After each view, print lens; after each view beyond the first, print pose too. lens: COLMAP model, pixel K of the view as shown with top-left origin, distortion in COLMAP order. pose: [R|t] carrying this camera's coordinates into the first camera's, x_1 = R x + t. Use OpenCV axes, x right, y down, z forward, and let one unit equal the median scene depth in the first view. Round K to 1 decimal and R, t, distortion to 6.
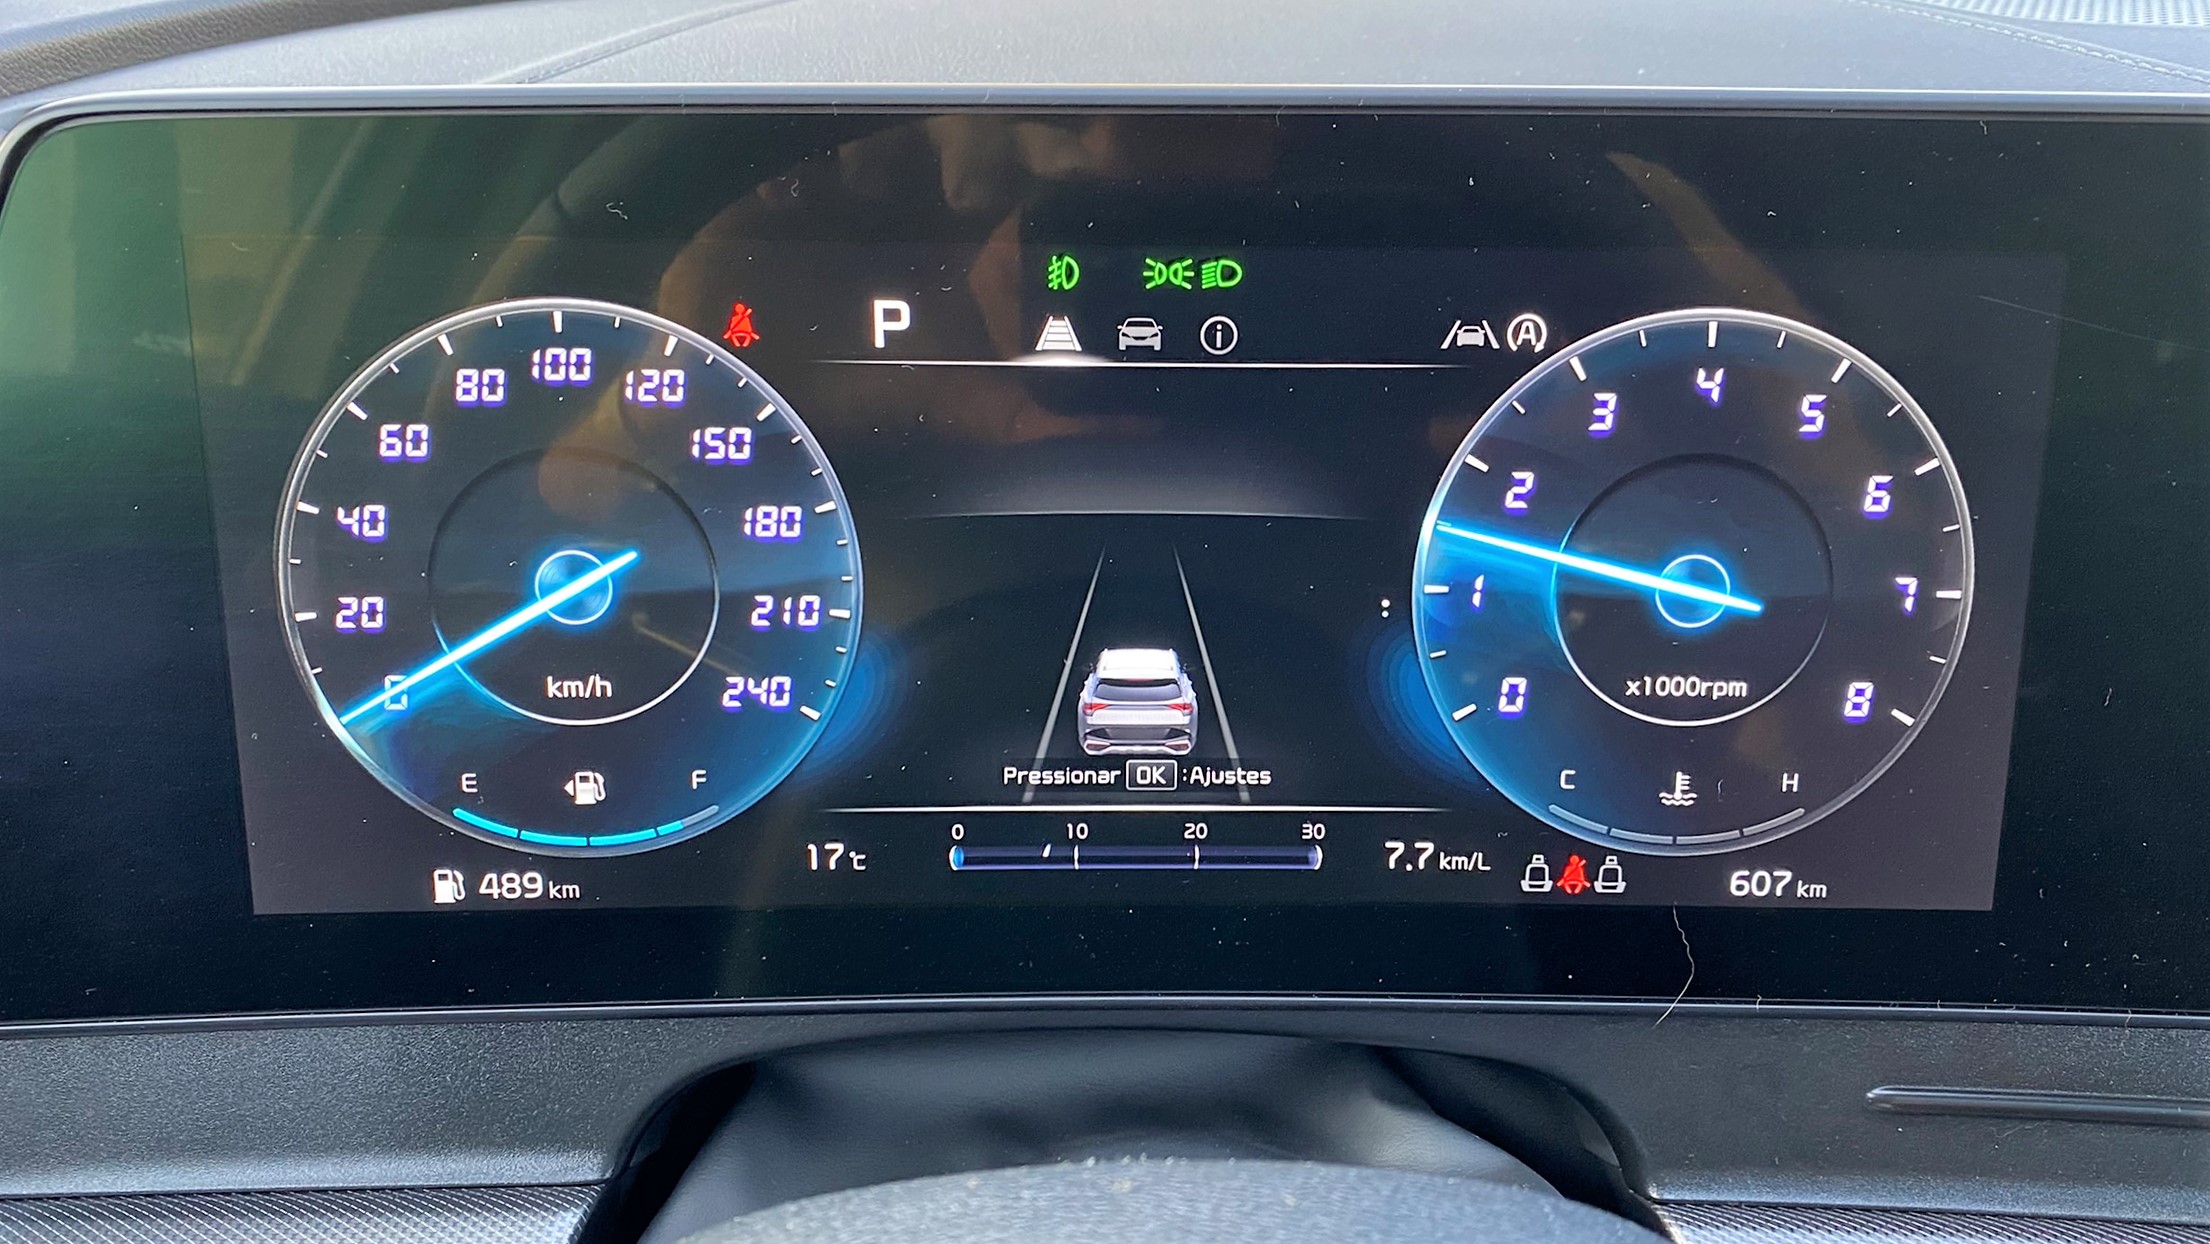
lens RADIAL K [[1680.1, 0, 1106.6], [0, 1680.1, 576.3], [0, 0, 1]] dist [0.066229, -0.133862]
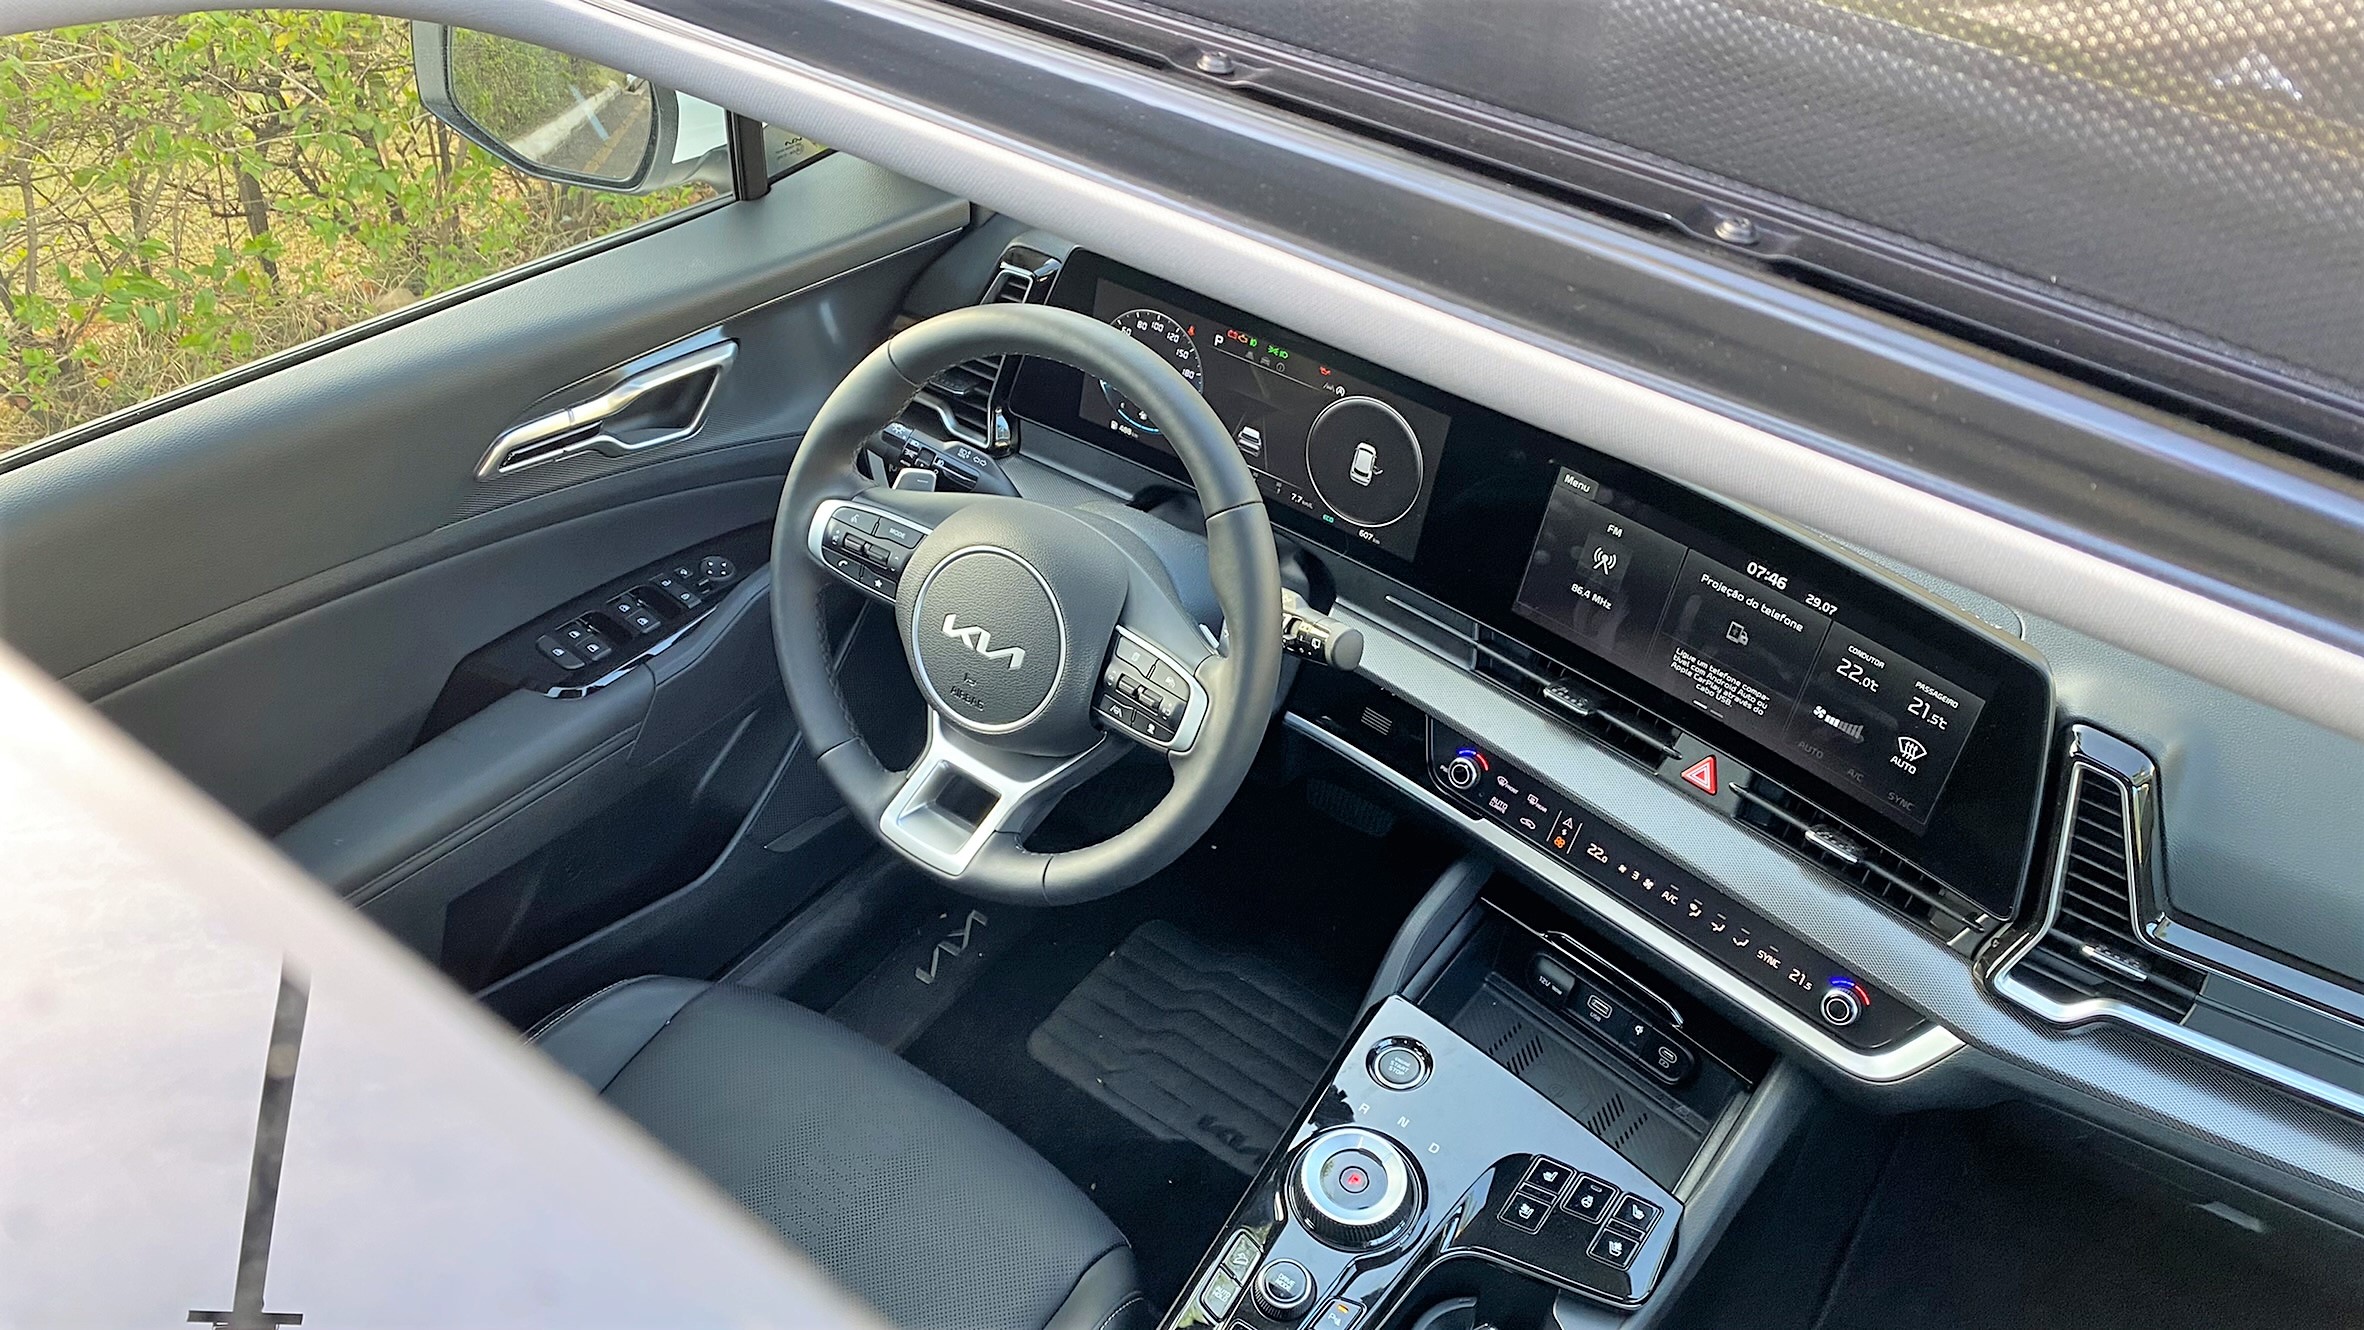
lens RADIAL K [[1816.0, 0, 1152.5], [0, 1816.0, 660.5], [0, 0, 1]] dist [0.069667, -0.136354]
pose [[0.796194, 0.407619, -0.447126, 2.206747], [-0.272678, 0.901439, 0.336236, -0.947855], [0.540113, -0.145788, 0.828869, -3.180172]]
